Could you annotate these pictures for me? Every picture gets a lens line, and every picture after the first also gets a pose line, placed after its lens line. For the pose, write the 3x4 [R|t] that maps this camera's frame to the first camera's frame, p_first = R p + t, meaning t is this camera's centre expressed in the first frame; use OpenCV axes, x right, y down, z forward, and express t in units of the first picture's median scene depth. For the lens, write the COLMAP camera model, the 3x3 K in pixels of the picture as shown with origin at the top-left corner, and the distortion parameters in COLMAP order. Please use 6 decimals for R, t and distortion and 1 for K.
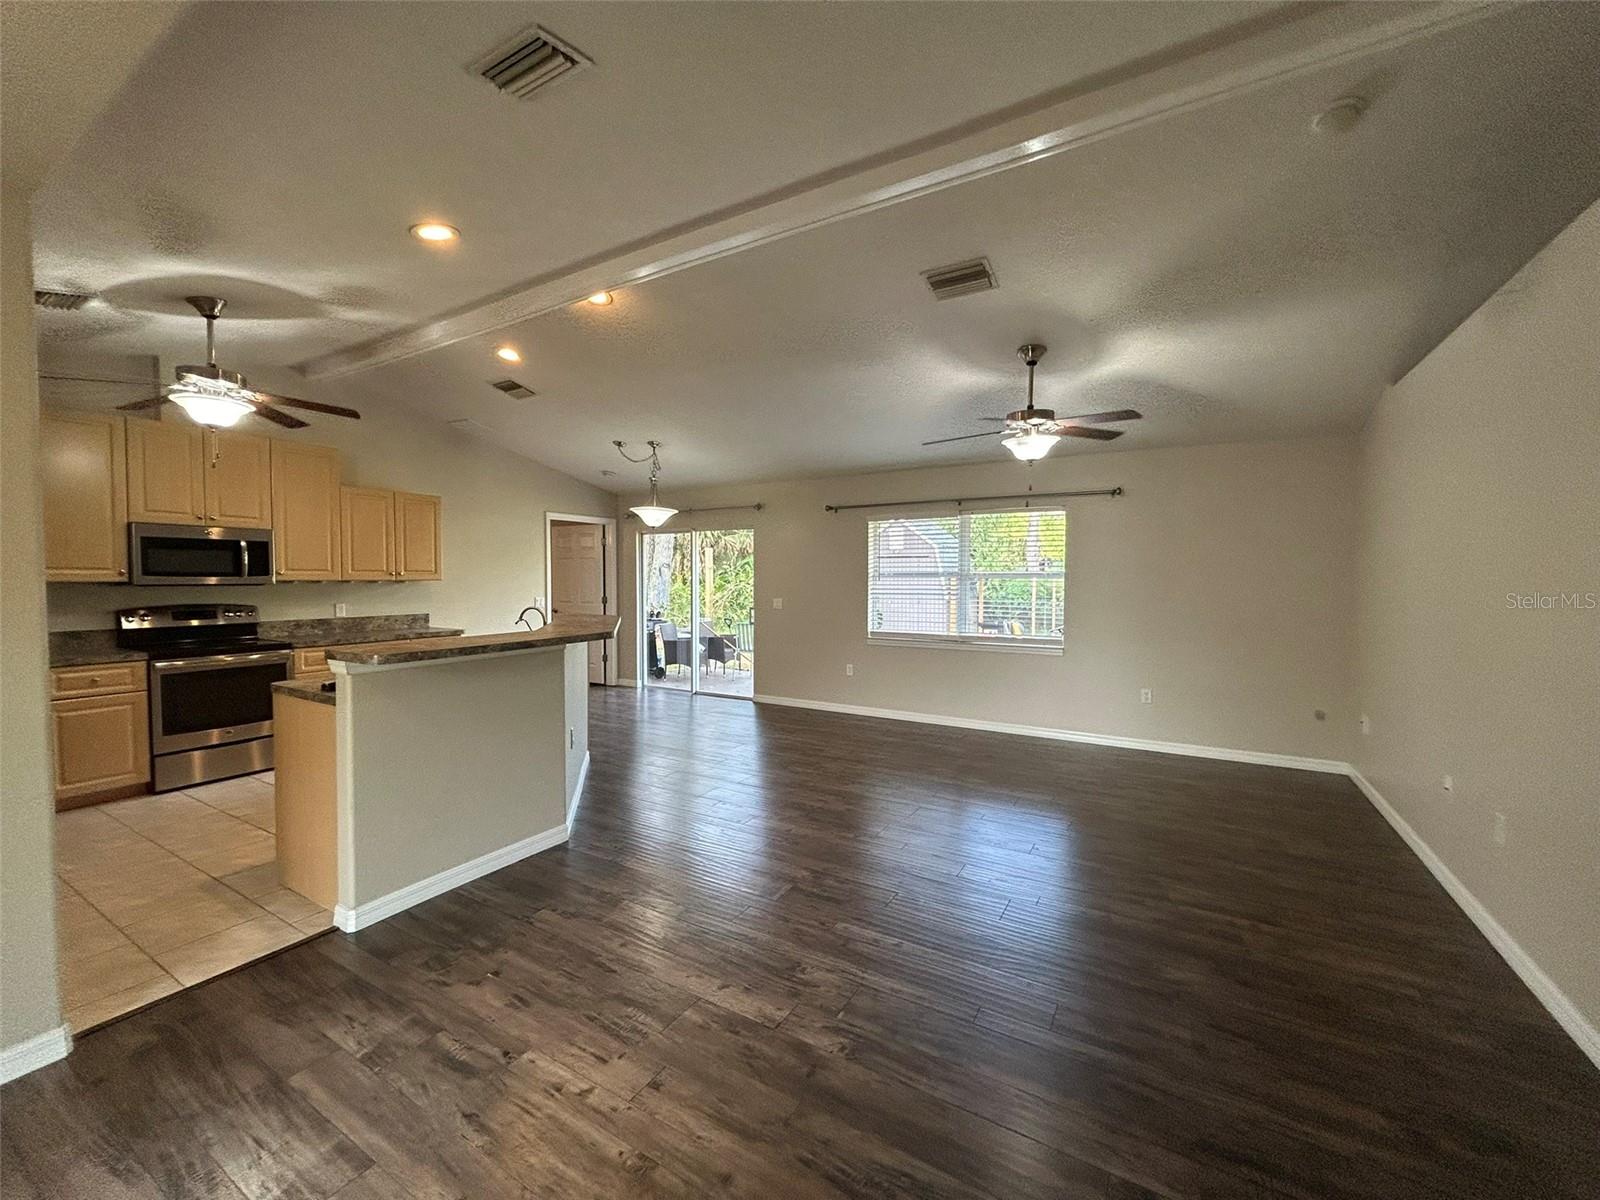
lens RADIAL K [[642.9, 0, 793.2], [0, 642.9, 599.7], [0, 0, 1]] dist [0.002405, 0.000928]
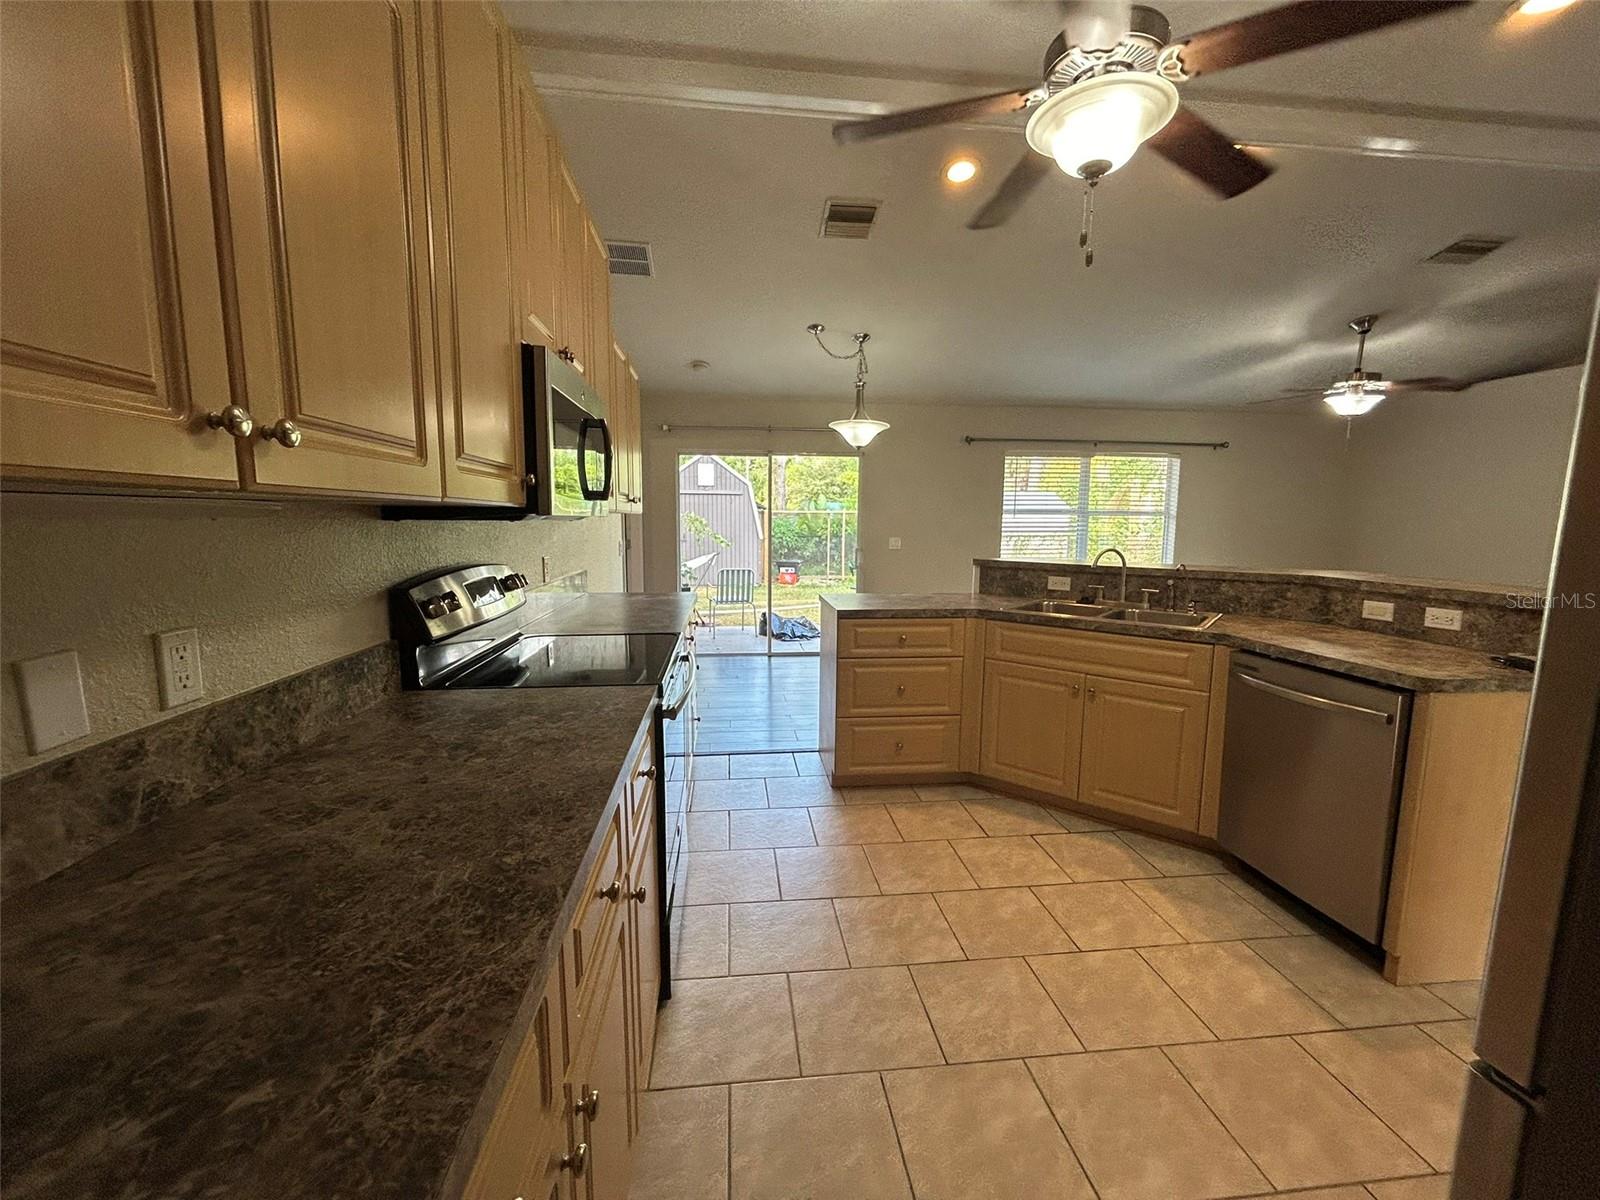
lens RADIAL K [[642.9, 0, 793.7], [0, 642.9, 600.0], [0, 0, 1]] dist [0.002405, 0.000928]
pose [[0.801041, -0.071635, 0.594307, -0.975395], [0.016895, 0.995124, 0.097175, -0.007002], [-0.598371, -0.067800, 0.798346, 0.525527]]
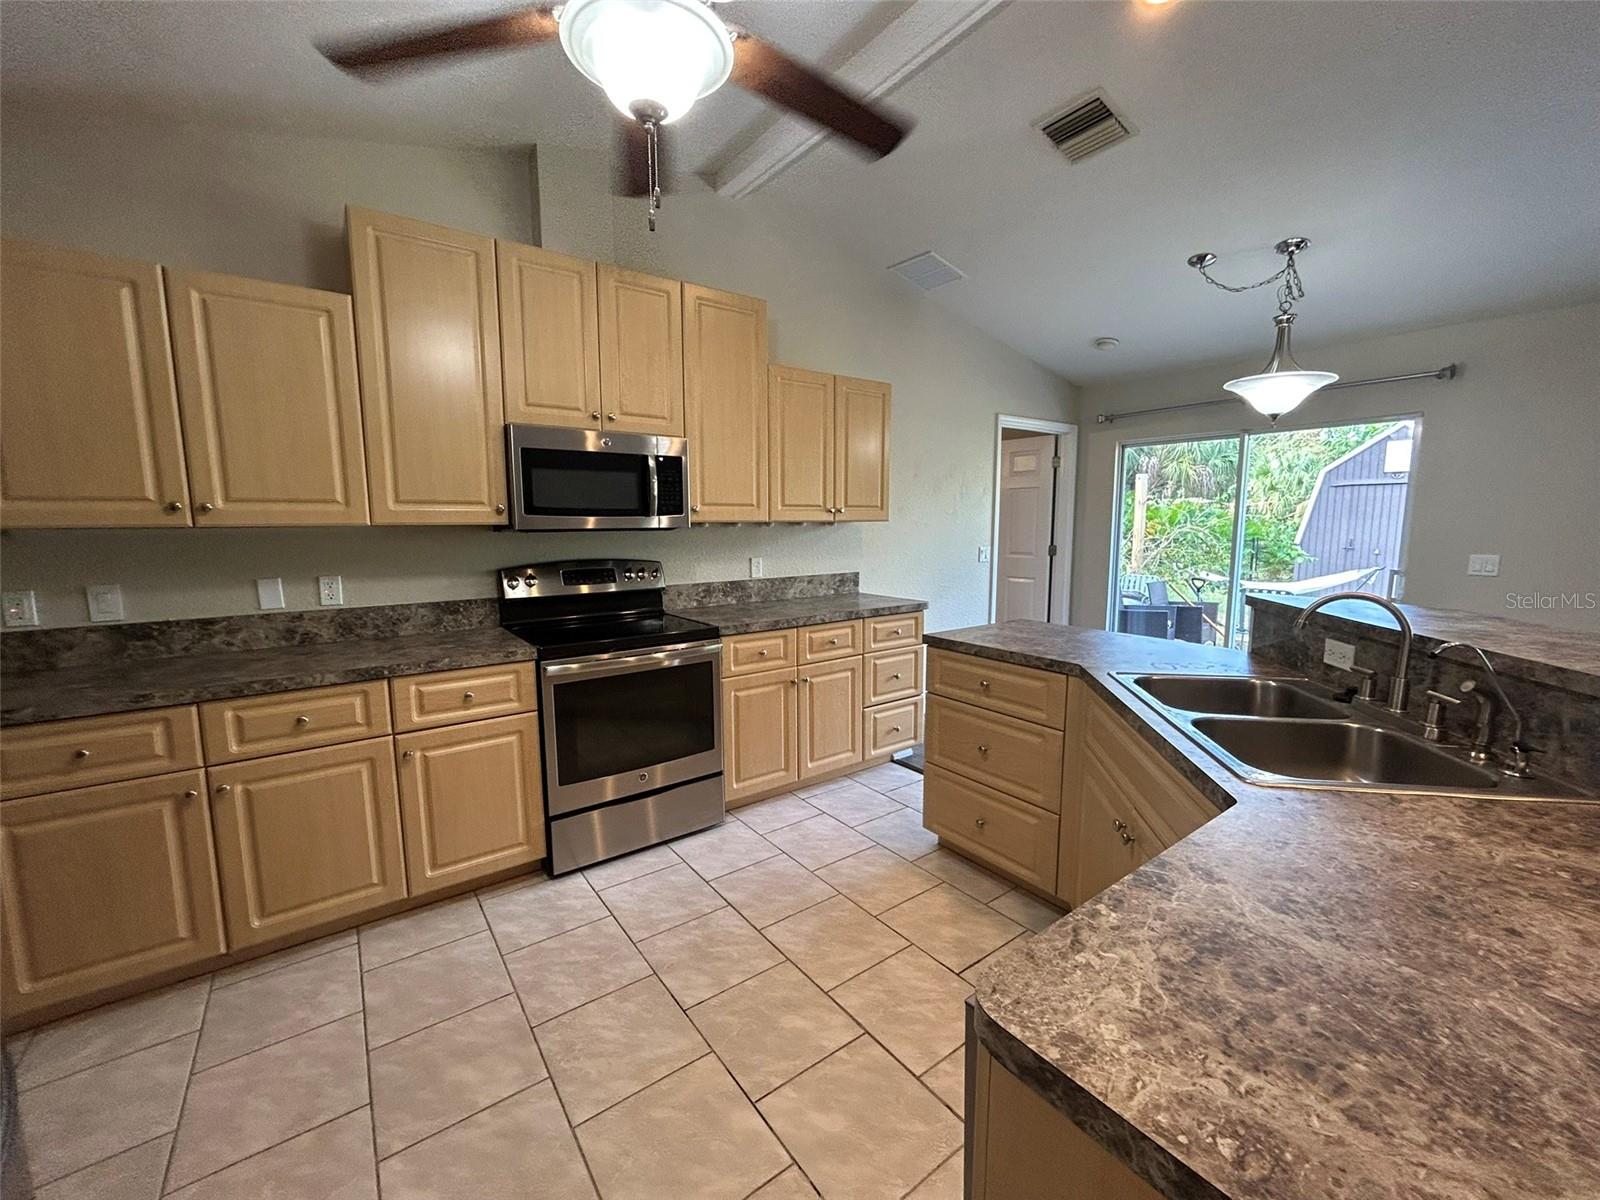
lens RADIAL K [[642.9, 0, 799.1], [0, 642.9, 598.9], [0, 0, 1]] dist [0.002405, 0.000928]
pose [[0.922436, 0.042966, -0.383751, -0.468146], [-0.008621, 0.995834, 0.090773, -0.013288], [0.386053, -0.080424, 0.918964, 0.468876]]
